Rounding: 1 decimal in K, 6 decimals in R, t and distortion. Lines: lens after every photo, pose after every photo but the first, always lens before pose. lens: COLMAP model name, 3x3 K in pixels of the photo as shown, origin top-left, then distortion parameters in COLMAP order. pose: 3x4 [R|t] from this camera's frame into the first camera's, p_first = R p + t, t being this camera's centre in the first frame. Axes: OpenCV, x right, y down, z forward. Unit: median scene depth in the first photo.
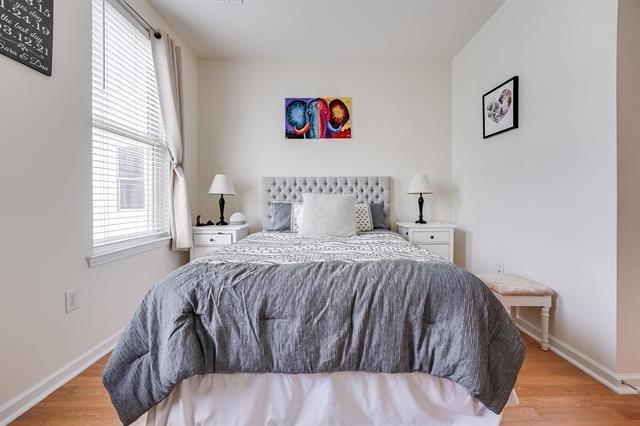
lens RADIAL K [[261.6, 0, 323.2], [0, 261.6, 205.3], [0, 0, 1]] dist [-0.009207, 0.000405]
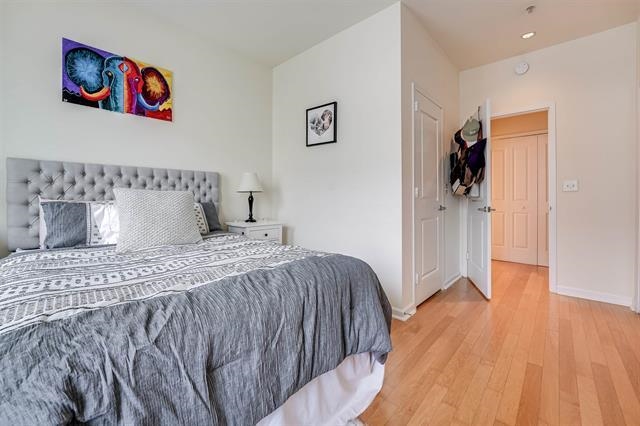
lens RADIAL K [[271.9, 0, 314.9], [0, 271.9, 199.6], [0, 0, 1]] dist [-0.009539, 0.000409]
pose [[0.689889, 0.001179, 0.723914, -0.218595], [0.010083, 0.999886, -0.011237, -0.002478], [-0.723845, 0.015052, 0.689798, 0.120600]]
